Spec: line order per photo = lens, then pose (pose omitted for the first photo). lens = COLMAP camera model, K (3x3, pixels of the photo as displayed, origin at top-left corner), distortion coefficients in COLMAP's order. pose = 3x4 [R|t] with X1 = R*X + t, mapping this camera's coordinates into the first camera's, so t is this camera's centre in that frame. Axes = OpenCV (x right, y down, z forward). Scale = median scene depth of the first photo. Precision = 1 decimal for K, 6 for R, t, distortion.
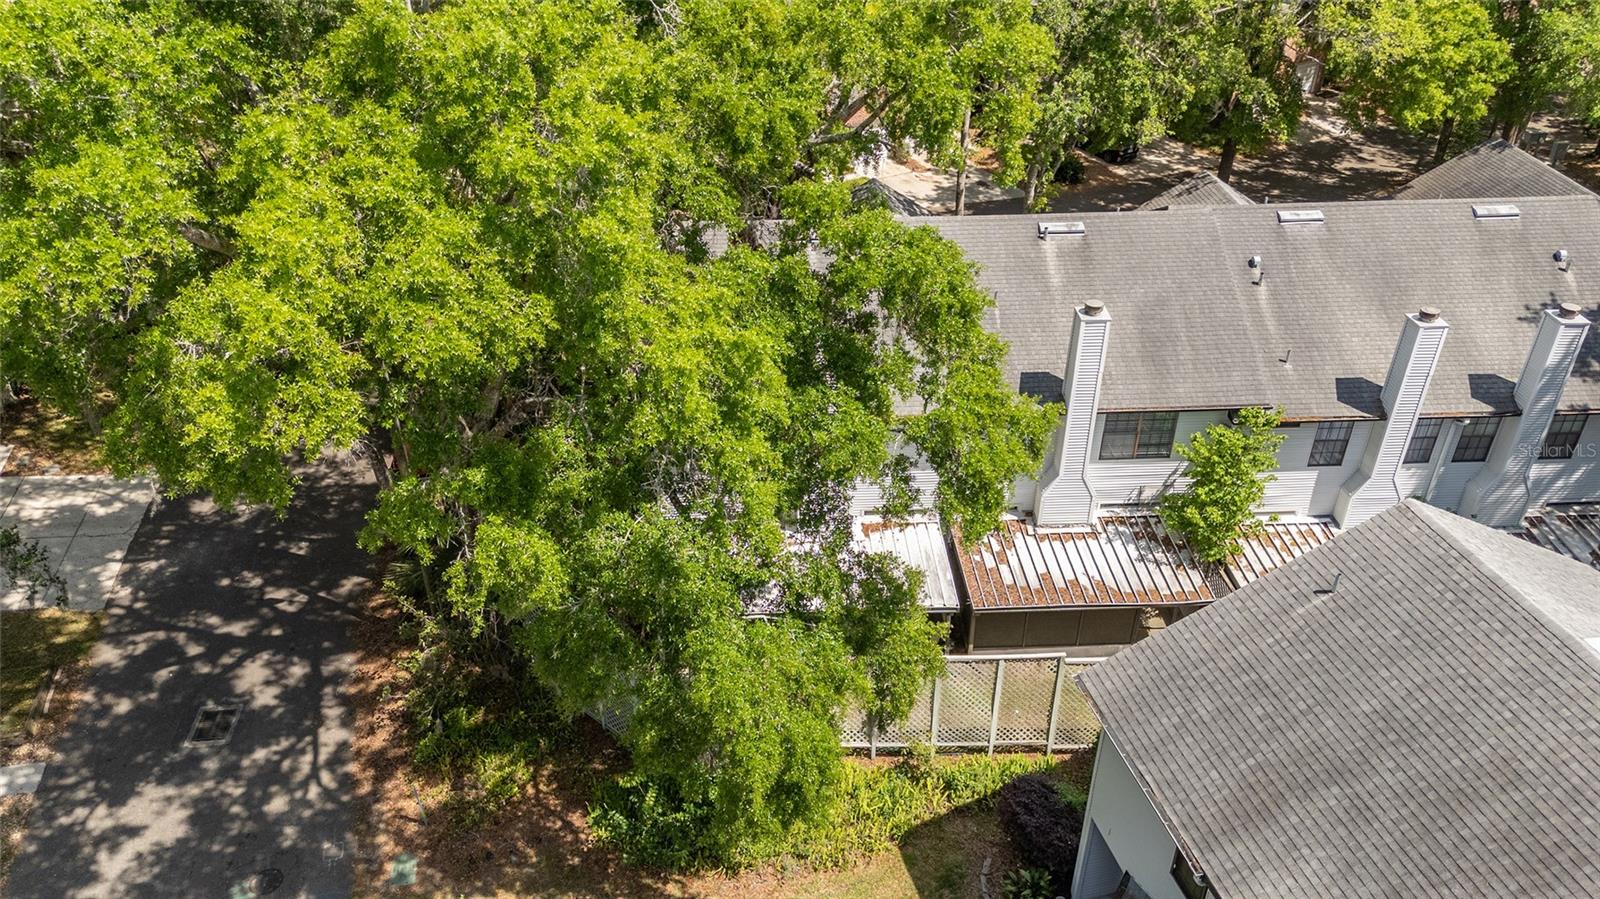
lens RADIAL K [[1164.8, 0, 800.0], [0, 1164.8, 449.5], [0, 0, 1]] dist [0.053106, -0.066407]
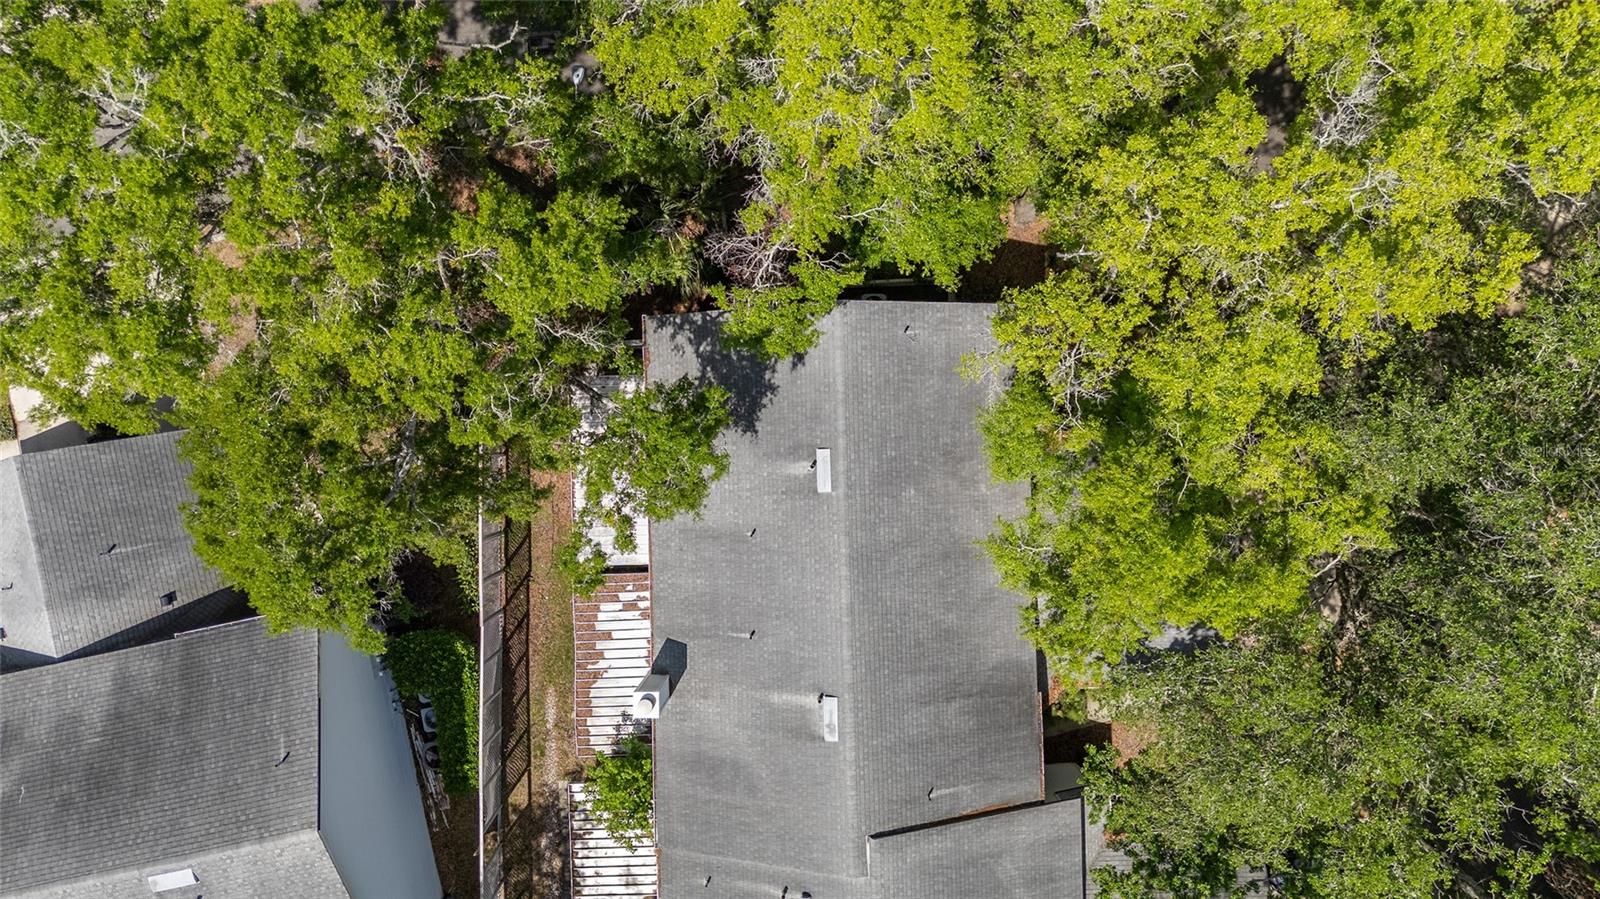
lens RADIAL K [[1164.8, 0, 800.0], [0, 1164.8, 449.5], [0, 0, 1]] dist [0.053106, -0.066407]
pose [[-0.030903, 0.999511, 0.004679, -0.011754], [-0.541828, -0.020686, 0.840235, -1.118624], [0.839921, 0.023430, 0.542202, 0.473372]]
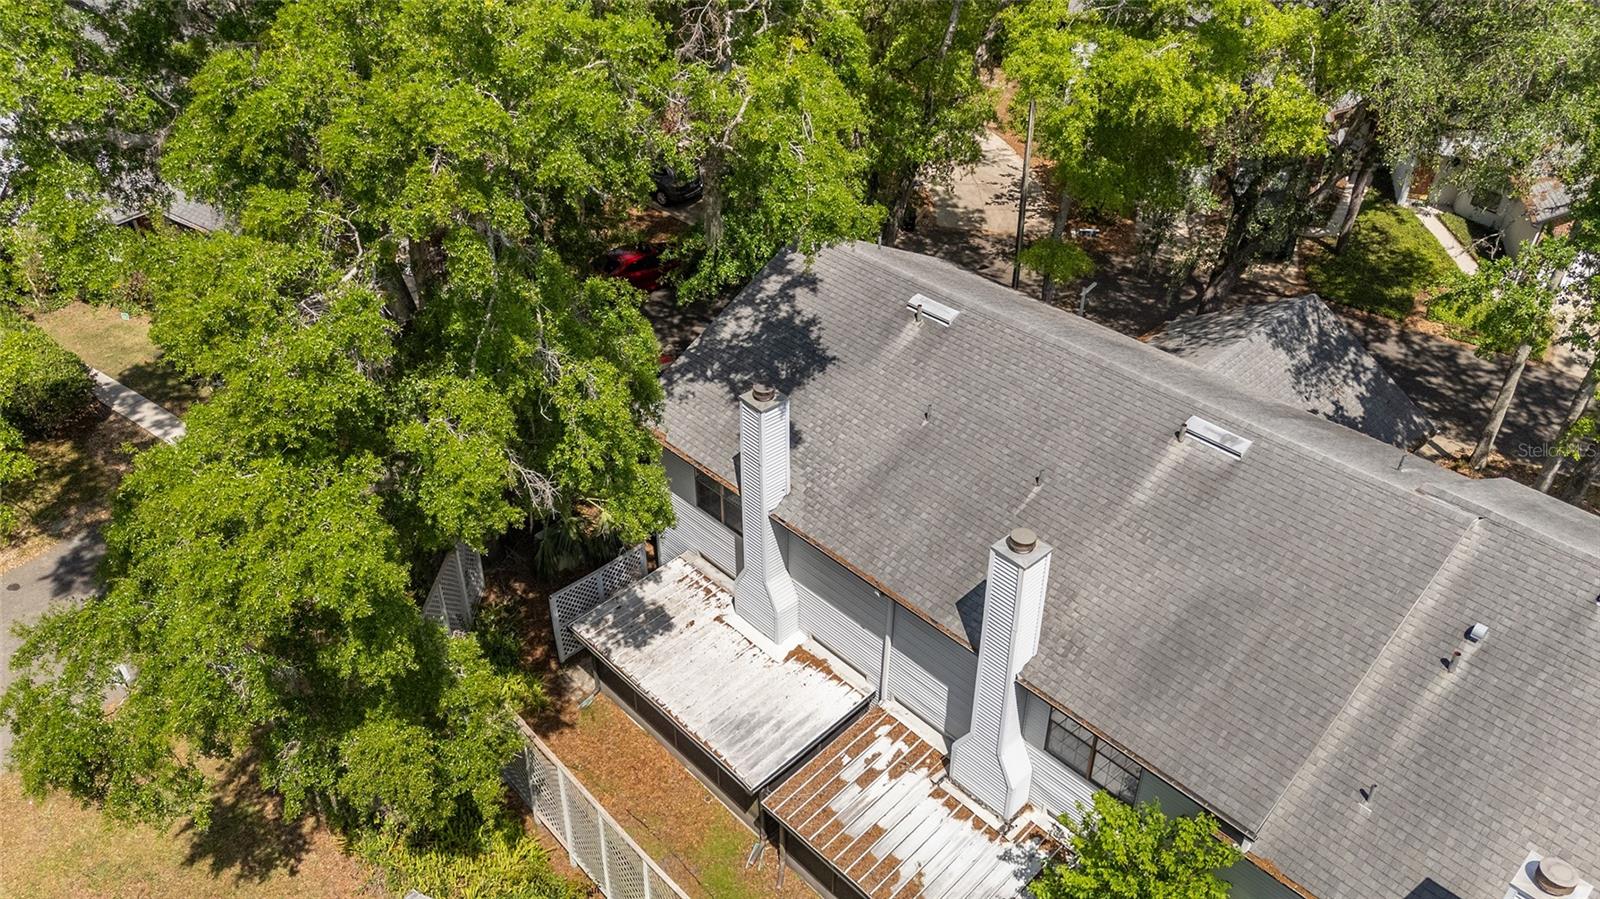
lens RADIAL K [[1164.8, 0, 800.0], [0, 1164.8, 449.5], [0, 0, 1]] dist [0.053106, -0.066407]
pose [[0.650197, 0.440574, -0.618982, 0.540409], [-0.418156, 0.887720, 0.192611, -0.234641], [0.634342, 0.133596, 0.761422, 0.372693]]
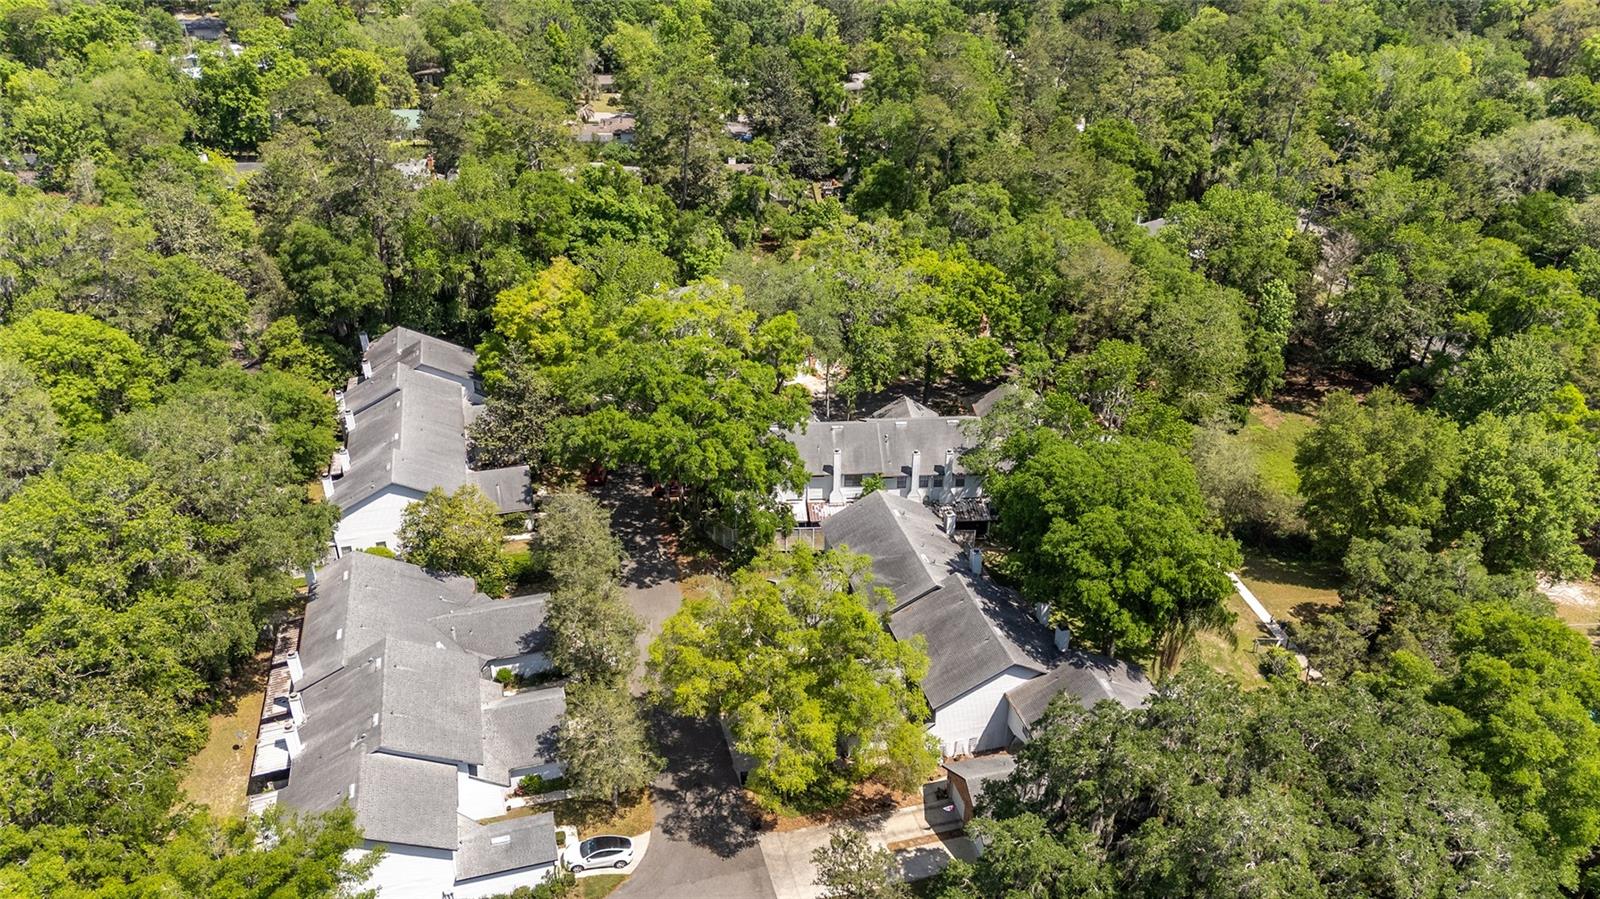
lens RADIAL K [[1164.8, 0, 800.0], [0, 1164.8, 449.5], [0, 0, 1]] dist [0.053106, -0.066407]
pose [[0.999939, -0.003394, 0.010529, 0.063828], [0.004021, 0.998182, -0.060142, 0.128731], [-0.010306, 0.060181, 0.998134, -3.172699]]
